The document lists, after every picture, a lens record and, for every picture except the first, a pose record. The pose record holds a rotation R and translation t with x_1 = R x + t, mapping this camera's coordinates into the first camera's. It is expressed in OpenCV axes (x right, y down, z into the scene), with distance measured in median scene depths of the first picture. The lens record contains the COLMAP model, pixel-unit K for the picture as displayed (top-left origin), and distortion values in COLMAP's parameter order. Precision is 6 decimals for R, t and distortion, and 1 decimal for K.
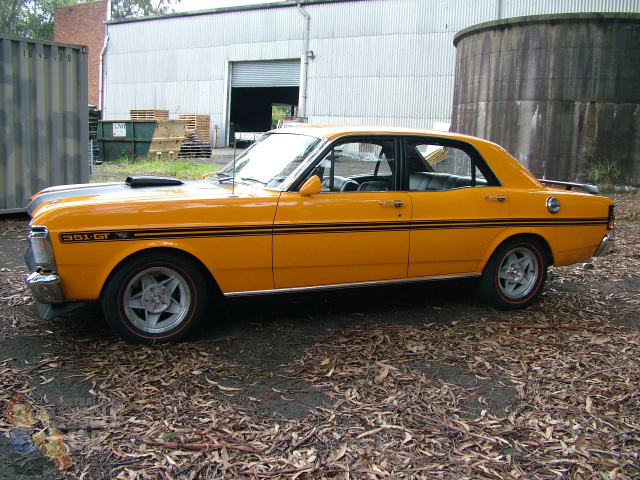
lens RADIAL K [[658.1, 0, 331.0], [0, 658.1, 241.2], [0, 0, 1]] dist [-0.118927, 0.065826]
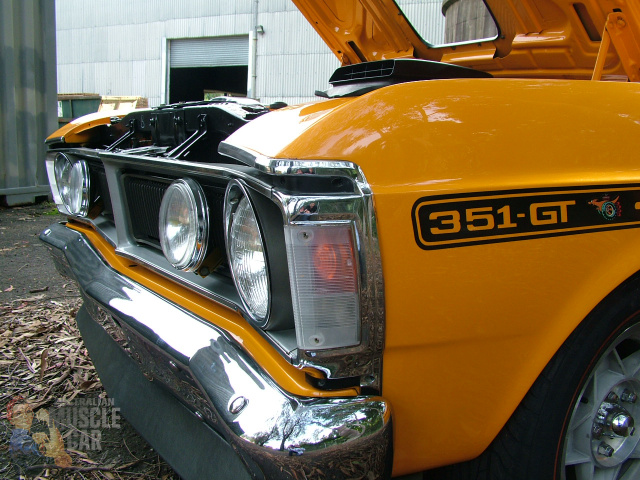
lens RADIAL K [[658.1, 0, 331.0], [0, 658.1, 241.2], [0, 0, 1]] dist [-0.118927, 0.065826]
pose [[0.992199, -0.032026, 0.120483, -0.051696], [0.030750, 0.999450, 0.012430, -0.000300], [-0.120815, -0.008628, 0.992638, 0.087185]]
